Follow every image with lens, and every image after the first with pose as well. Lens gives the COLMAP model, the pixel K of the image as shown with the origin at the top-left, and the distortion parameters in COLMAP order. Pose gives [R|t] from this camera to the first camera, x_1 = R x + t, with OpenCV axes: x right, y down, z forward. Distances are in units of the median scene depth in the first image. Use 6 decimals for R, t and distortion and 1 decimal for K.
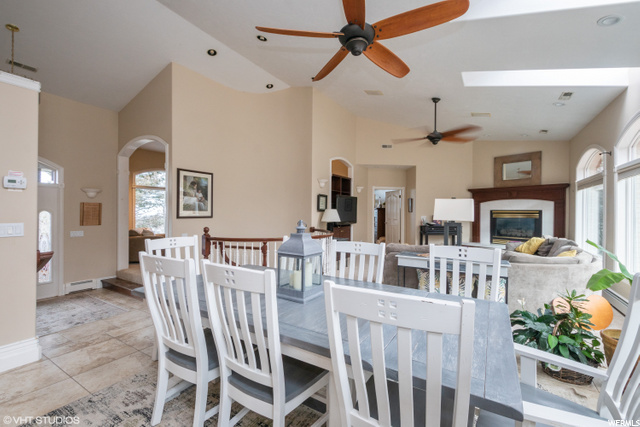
lens RADIAL K [[283.5, 0, 320.0], [0, 283.5, 213.5], [0, 0, 1]] dist [0.003327, 0.000371]
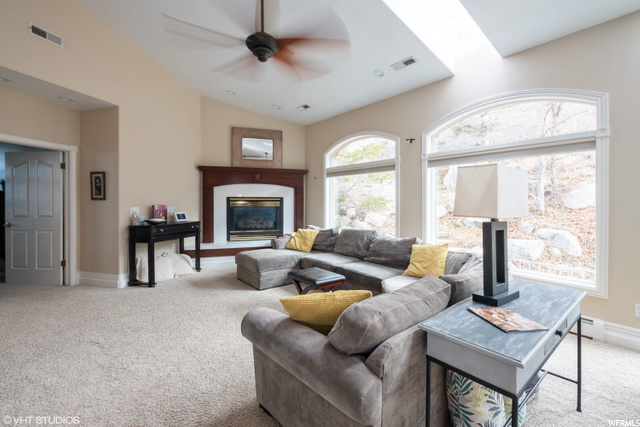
lens RADIAL K [[279.3, 0, 319.3], [0, 279.3, 201.2], [0, 0, 1]] dist [-0.000388, -0.000166]
pose [[0.335065, -0.003354, 0.942189, -0.007715], [0.005039, 0.999986, 0.001767, -0.000523], [-0.942181, 0.004156, 0.335077, 0.568052]]
